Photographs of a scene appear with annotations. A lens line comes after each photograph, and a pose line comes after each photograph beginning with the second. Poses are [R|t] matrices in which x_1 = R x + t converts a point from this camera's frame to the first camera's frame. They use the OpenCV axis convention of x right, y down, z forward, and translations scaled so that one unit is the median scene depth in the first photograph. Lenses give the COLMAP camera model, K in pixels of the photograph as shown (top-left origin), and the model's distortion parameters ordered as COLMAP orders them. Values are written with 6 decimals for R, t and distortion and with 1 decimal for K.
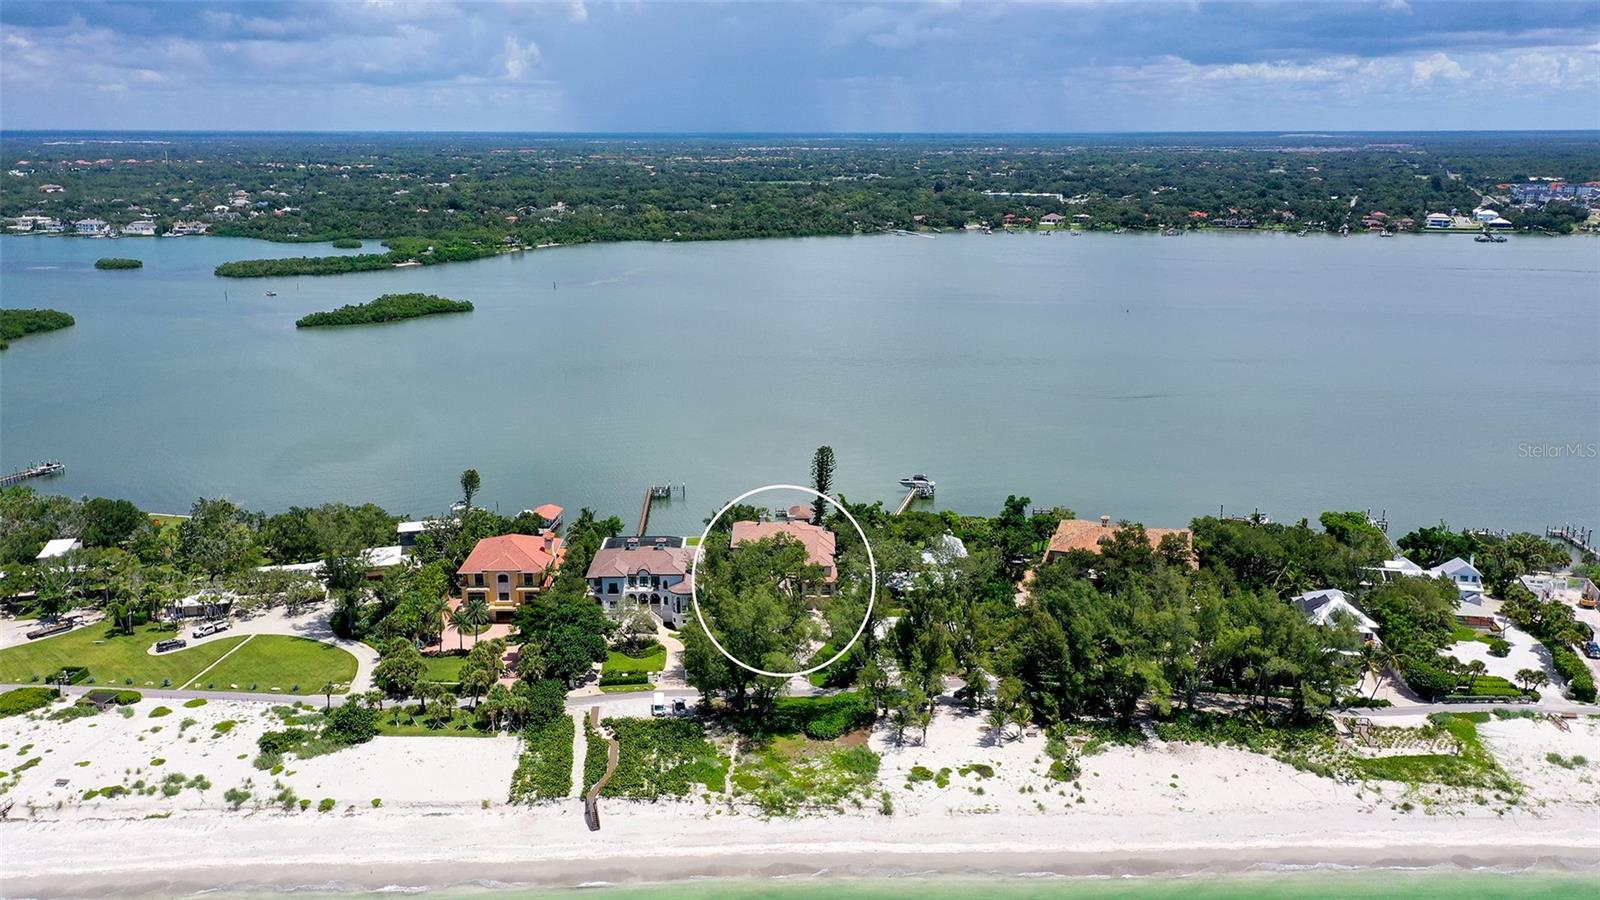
lens RADIAL K [[1289.7, 0, 795.3], [0, 1289.7, 449.0], [0, 0, 1]] dist [0.028784, -0.014914]
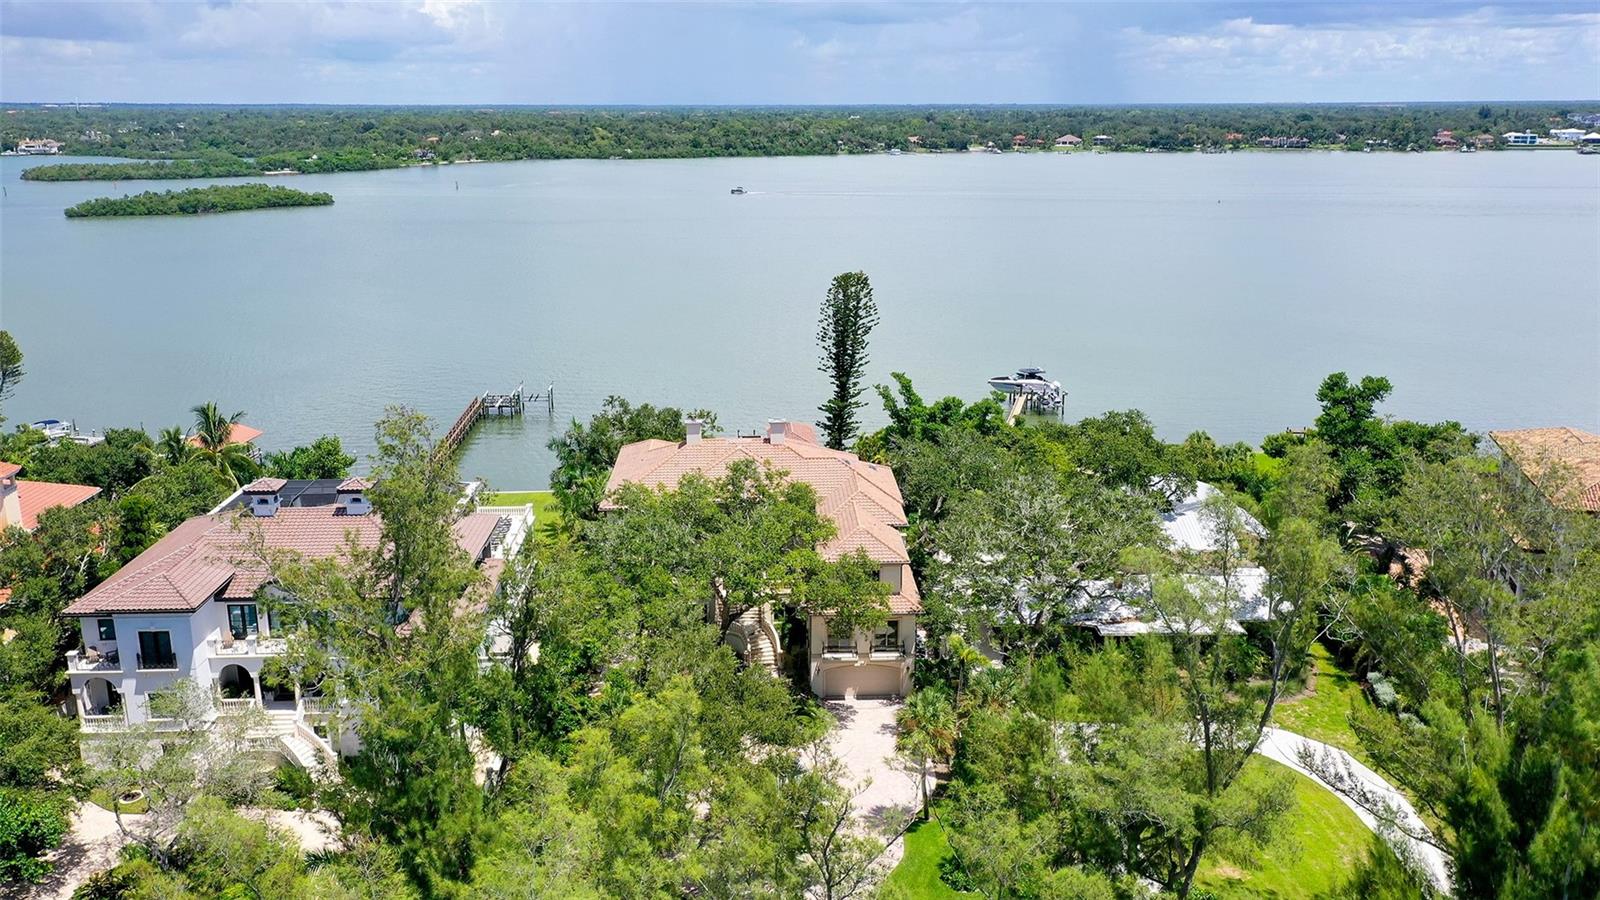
lens RADIAL K [[1289.7, 0, 797.8], [0, 1289.7, 449.7], [0, 0, 1]] dist [0.028784, -0.014914]
pose [[0.999742, -0.006515, 0.021763, -0.003551], [0.006161, 0.999848, 0.016307, 0.042853], [-0.021866, -0.016168, 0.999630, 0.508273]]
